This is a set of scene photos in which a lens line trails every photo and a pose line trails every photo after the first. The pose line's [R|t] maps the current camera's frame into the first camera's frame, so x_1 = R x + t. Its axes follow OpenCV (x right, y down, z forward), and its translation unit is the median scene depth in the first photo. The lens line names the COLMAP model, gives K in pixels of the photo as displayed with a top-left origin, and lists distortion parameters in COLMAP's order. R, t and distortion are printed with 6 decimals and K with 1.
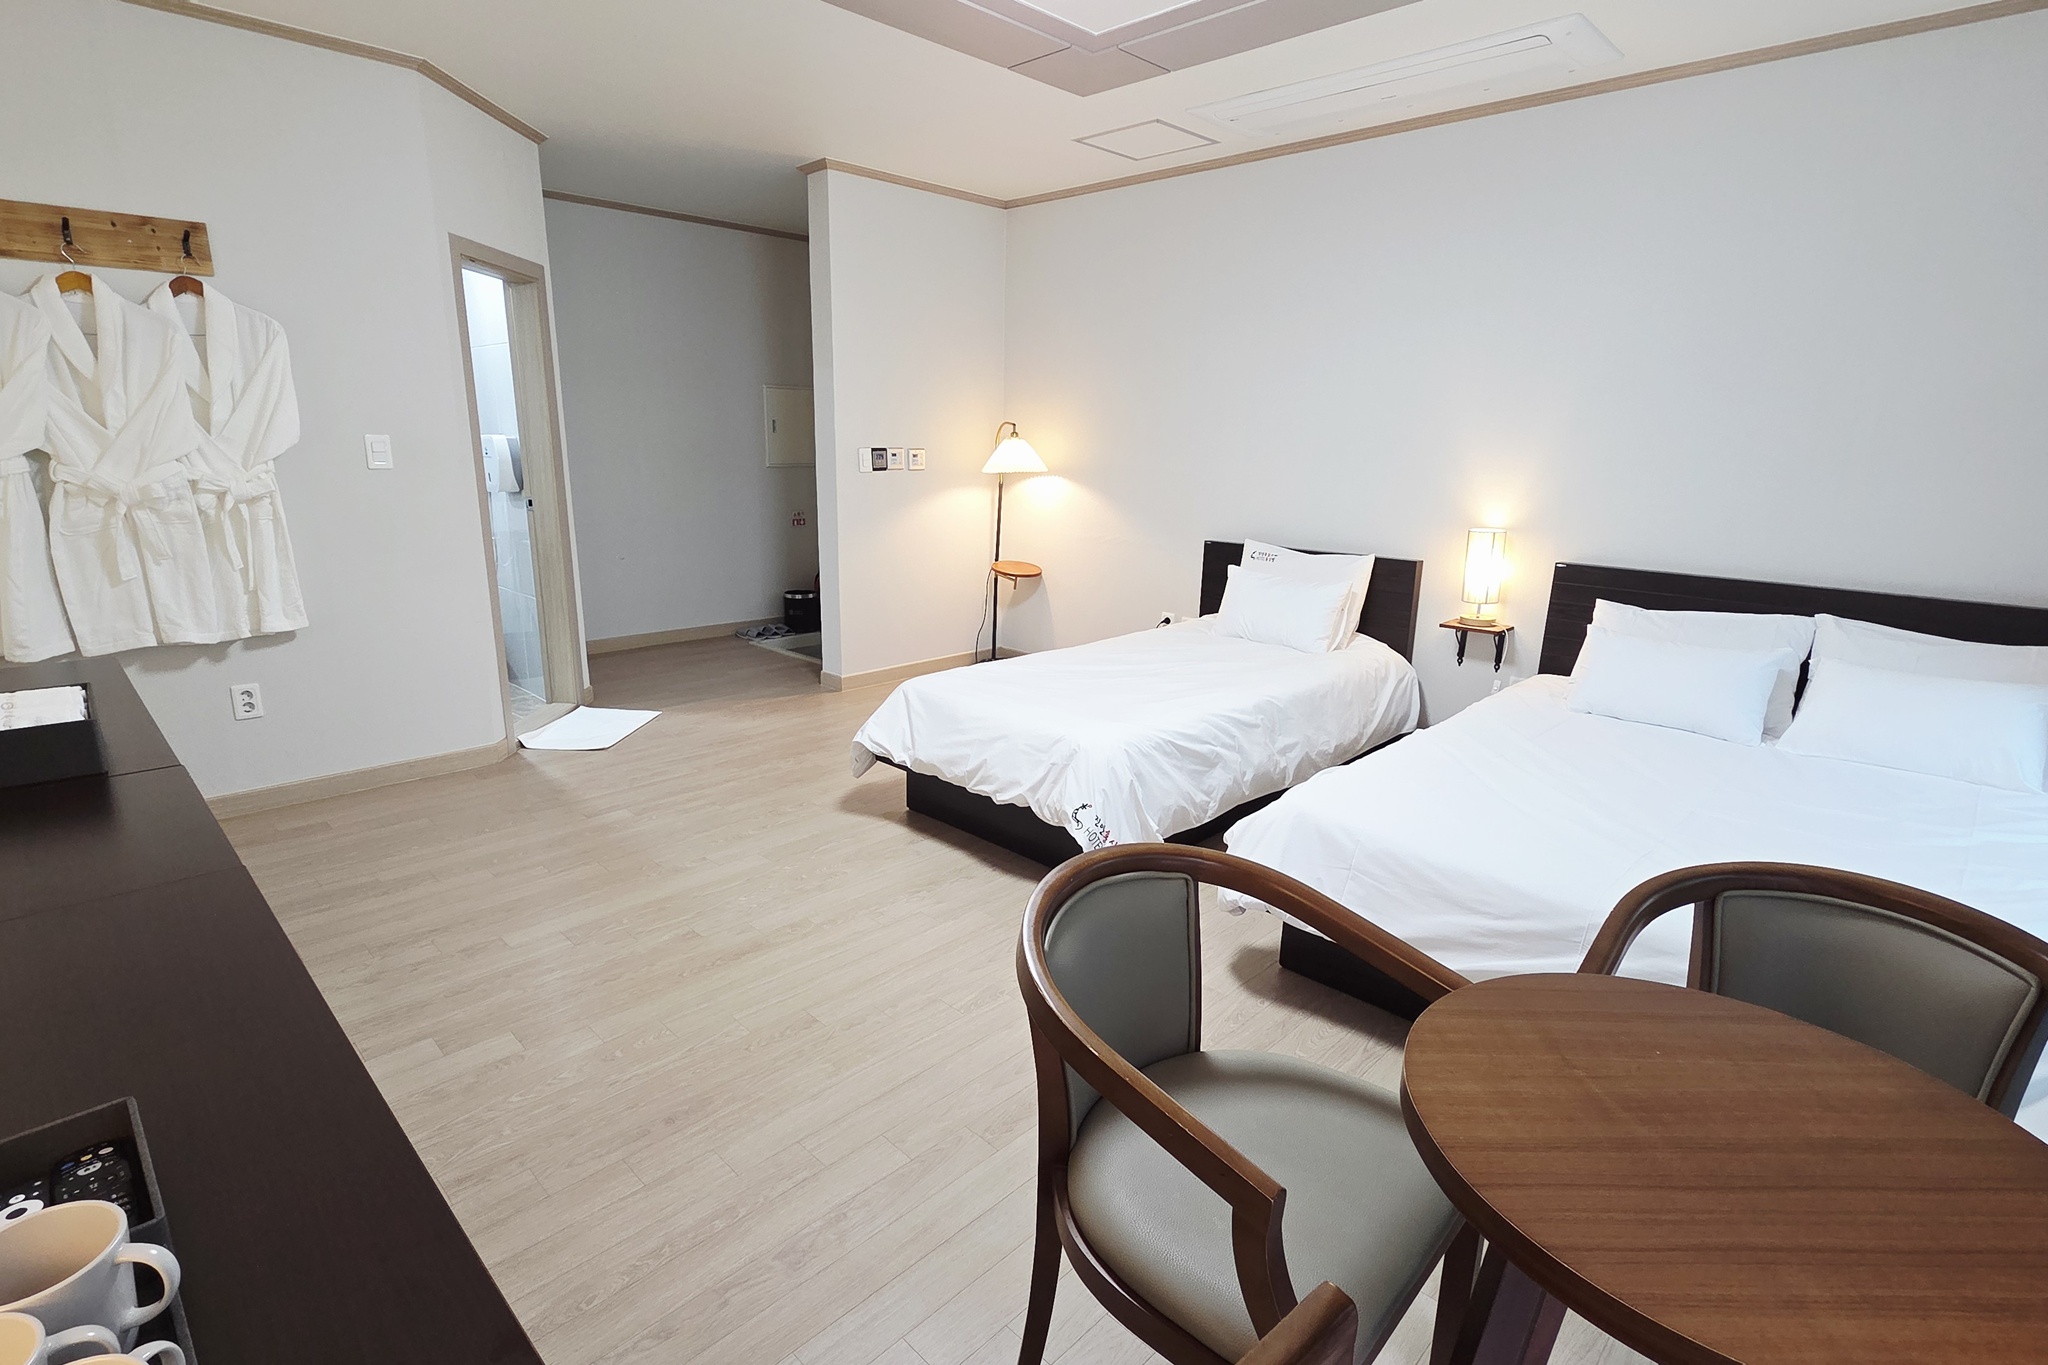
lens RADIAL K [[968.5, 0, 1009.4], [0, 968.5, 687.2], [0, 0, 1]] dist [-0.001909, -0.001102]
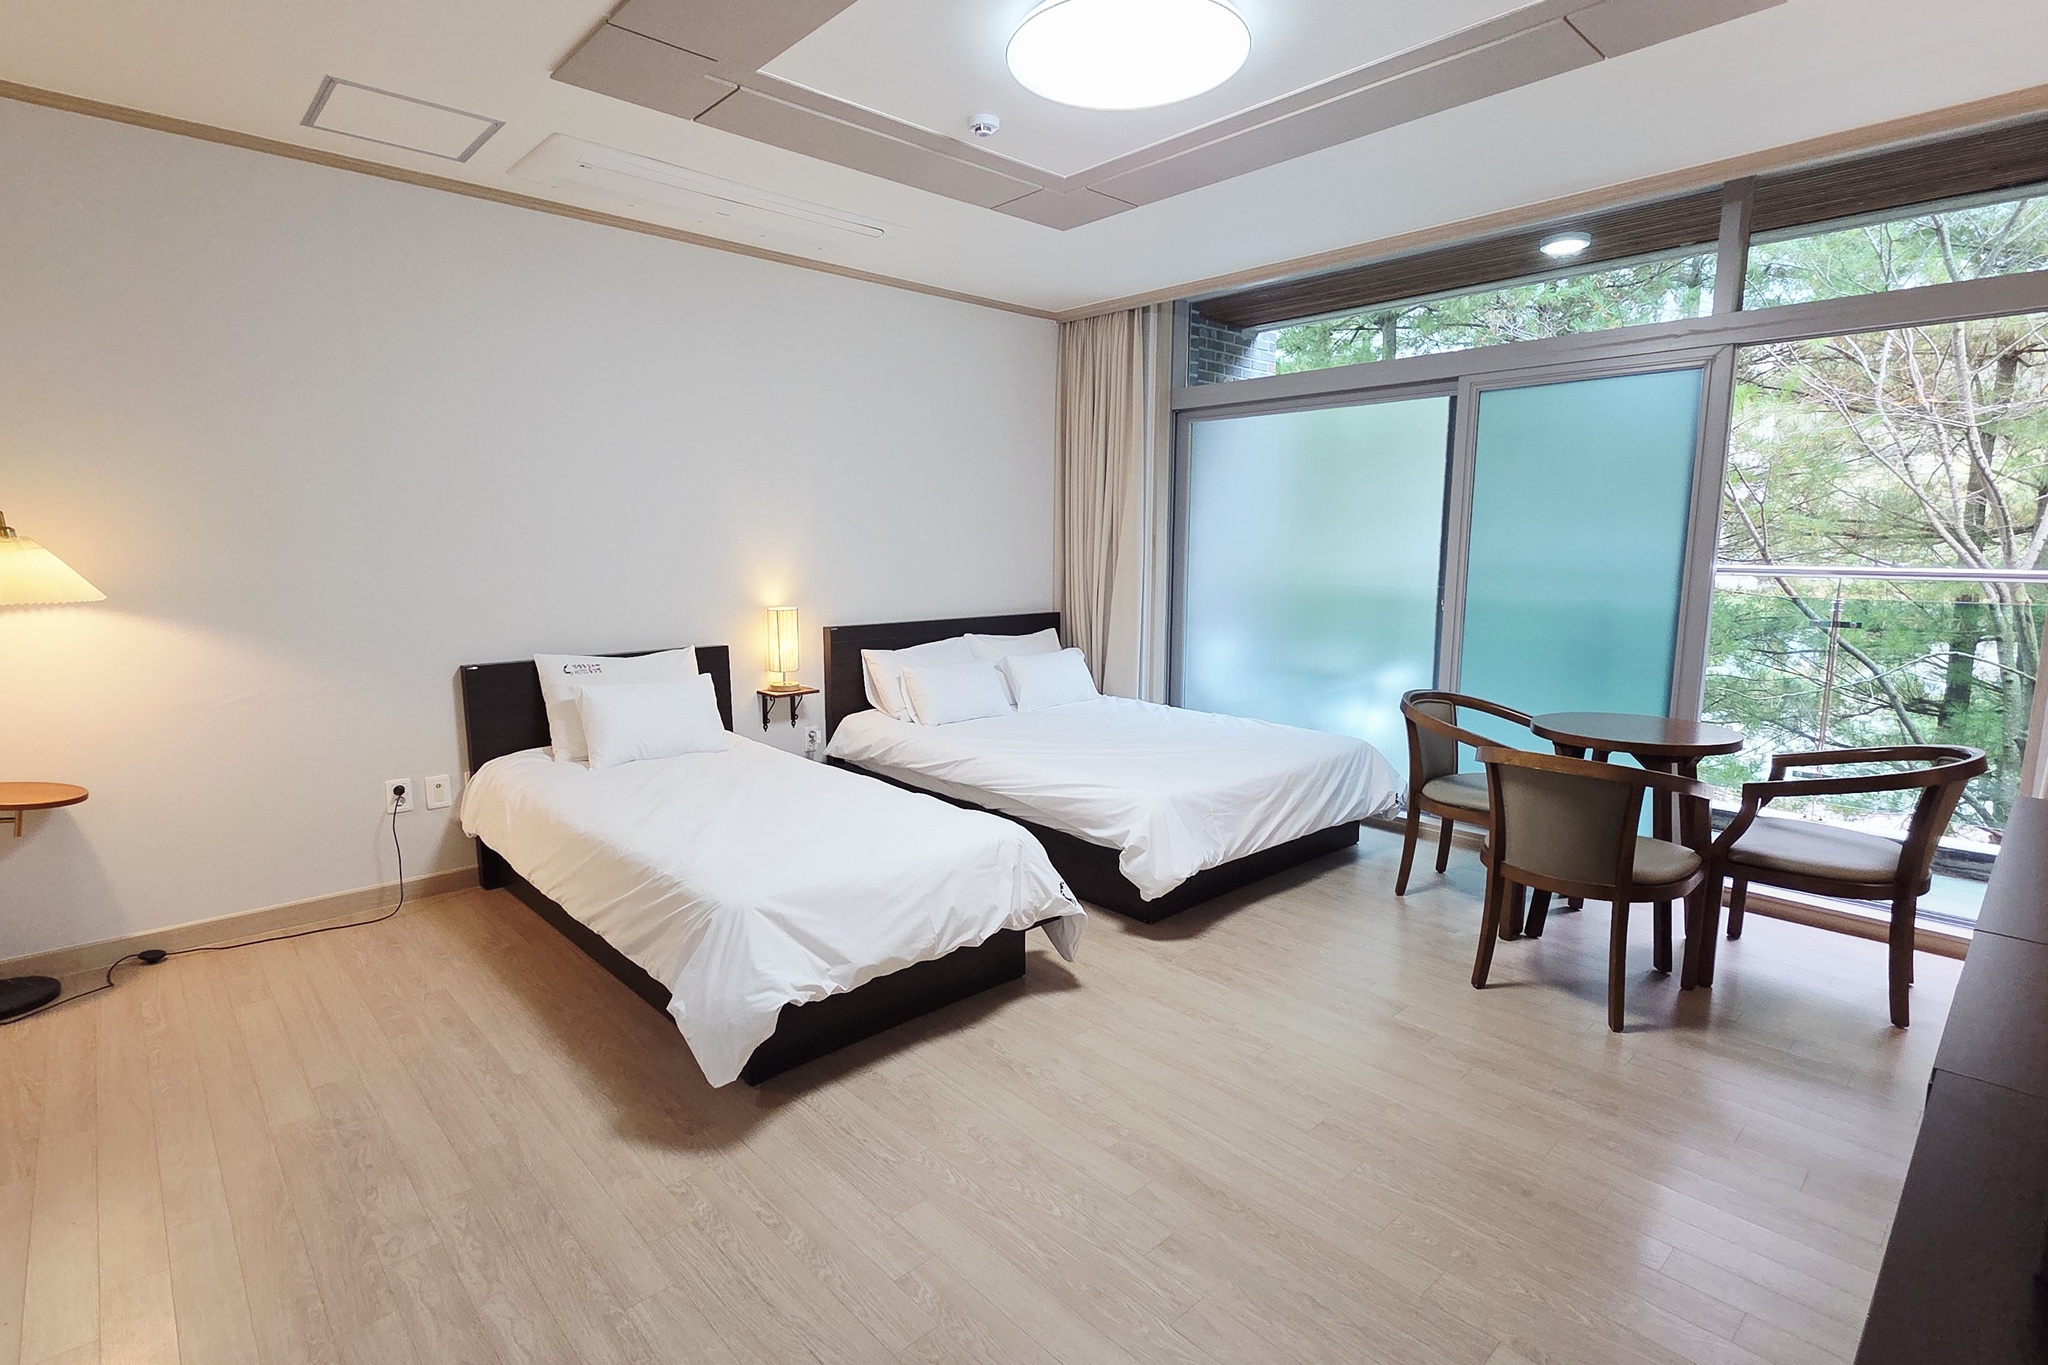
lens RADIAL K [[968.5, 0, 1010.1], [0, 968.5, 683.0], [0, 0, 1]] dist [-0.001909, -0.001102]
pose [[0.059595, -0.162972, 0.984829, -0.763289], [0.252151, 0.957046, 0.143115, -0.205817], [-0.965851, 0.239796, 0.098129, 0.759967]]
